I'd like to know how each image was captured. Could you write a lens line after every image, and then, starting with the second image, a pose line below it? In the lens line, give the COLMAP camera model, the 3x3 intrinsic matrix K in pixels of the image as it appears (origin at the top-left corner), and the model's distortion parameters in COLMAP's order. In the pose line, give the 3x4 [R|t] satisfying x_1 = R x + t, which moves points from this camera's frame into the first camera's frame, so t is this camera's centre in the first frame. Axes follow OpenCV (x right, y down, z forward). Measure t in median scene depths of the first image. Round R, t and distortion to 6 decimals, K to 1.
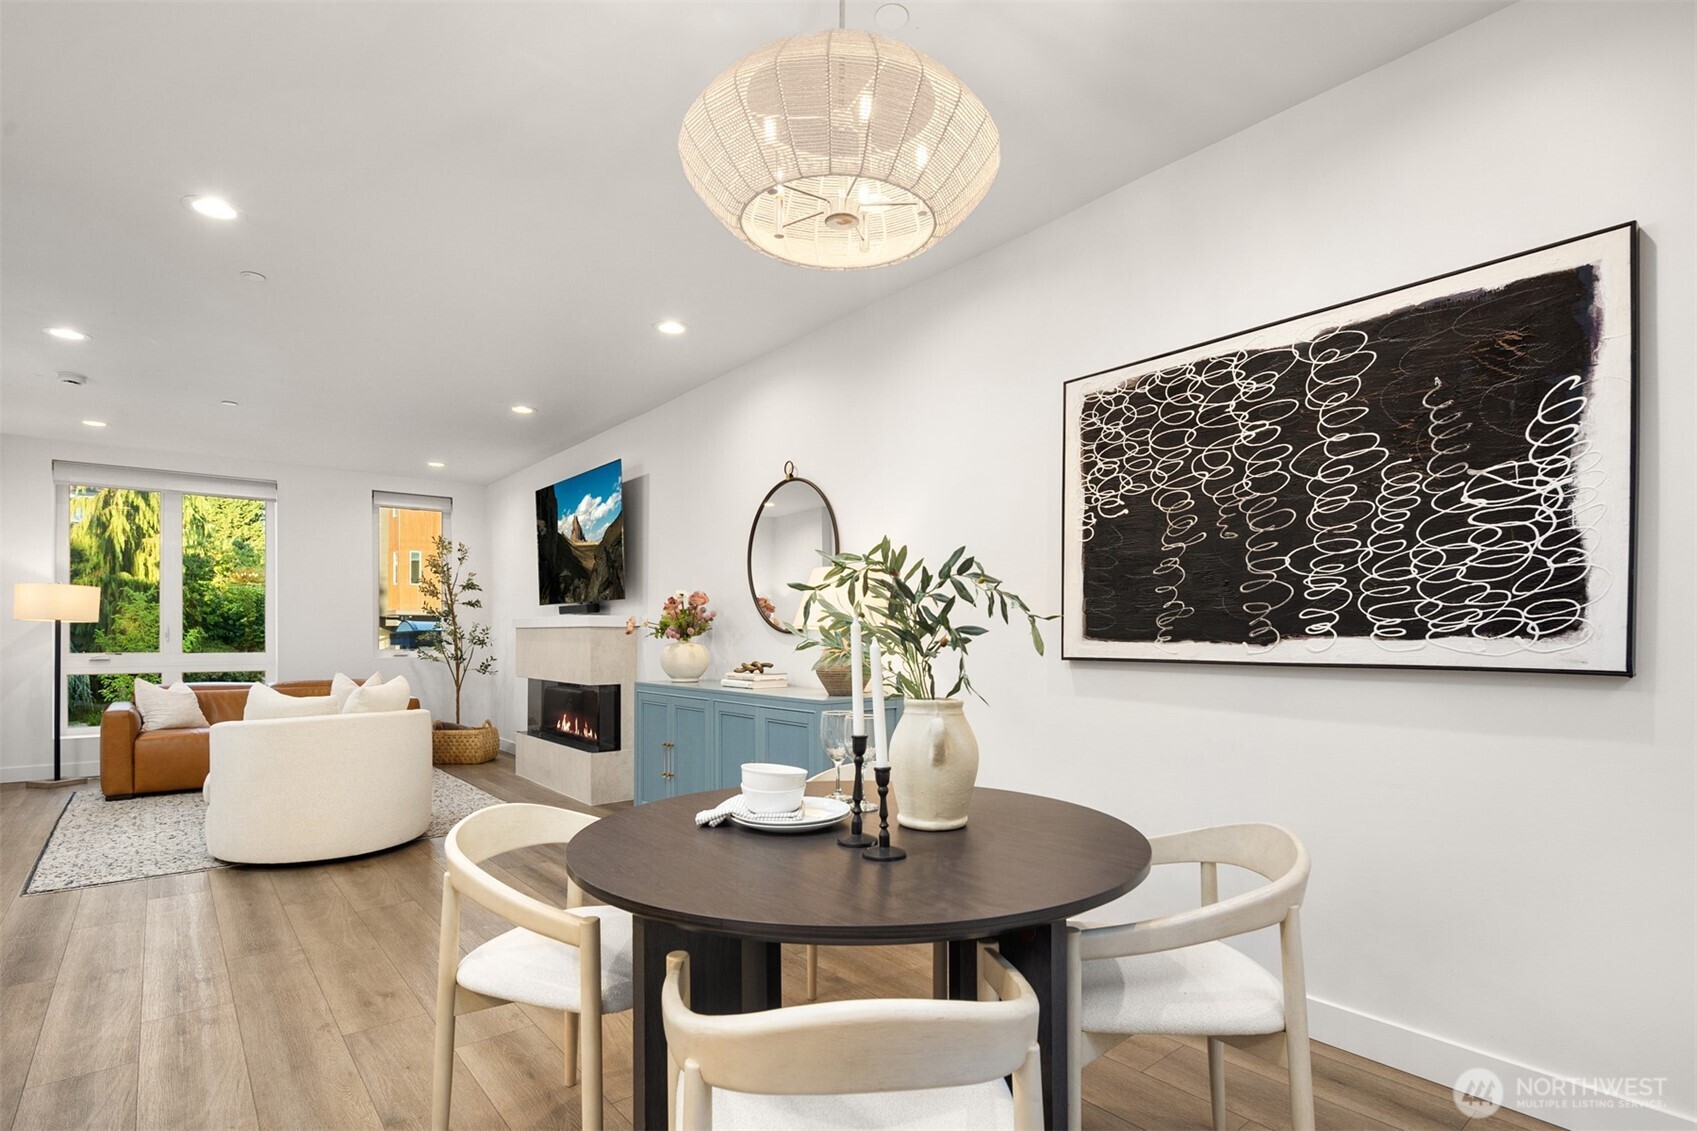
lens RADIAL K [[830.0, 0, 845.8], [0, 830.0, 629.1], [0, 0, 1]] dist [0.000753, -0.000507]
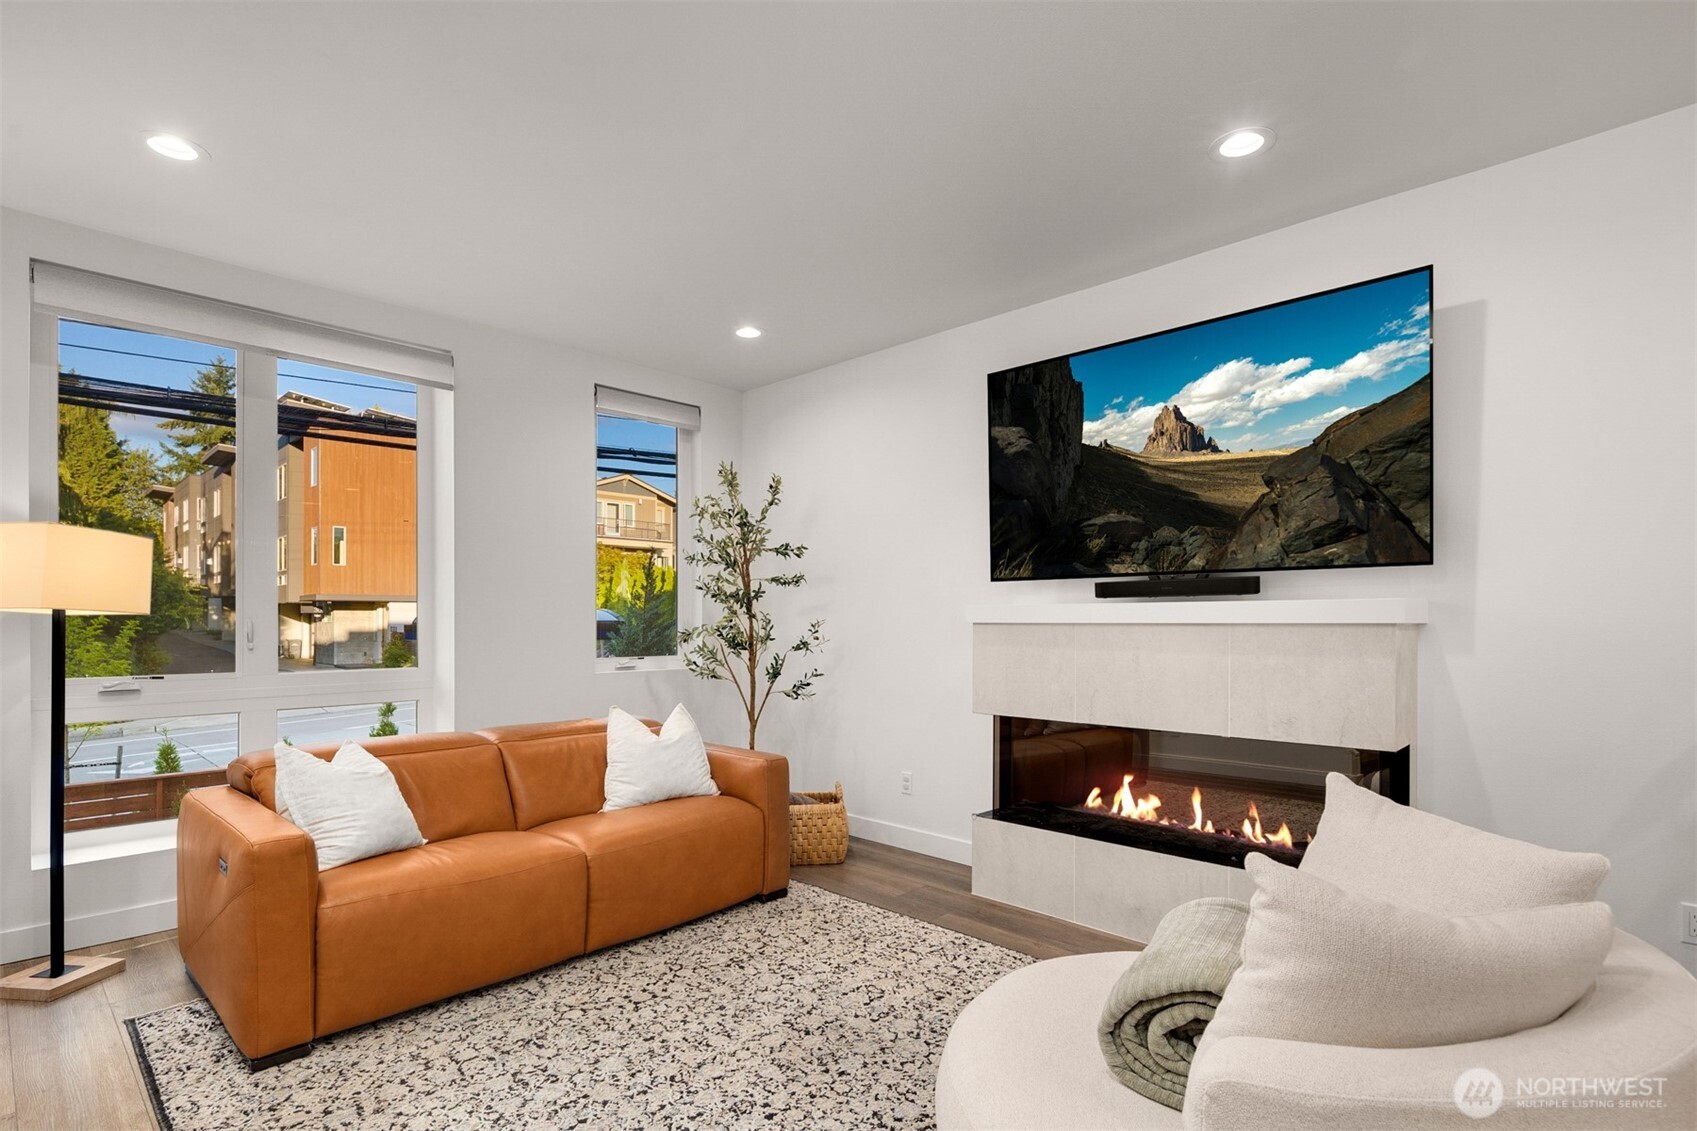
lens RADIAL K [[814.5, 0, 845.5], [0, 814.5, 594.4], [0, 0, 1]] dist [0.000262, -0.000030]
pose [[0.991556, -0.000198, 0.129682, -1.428850], [0.003248, 0.999723, -0.023309, -0.019016], [-0.129641, 0.023533, 0.991282, 1.260936]]
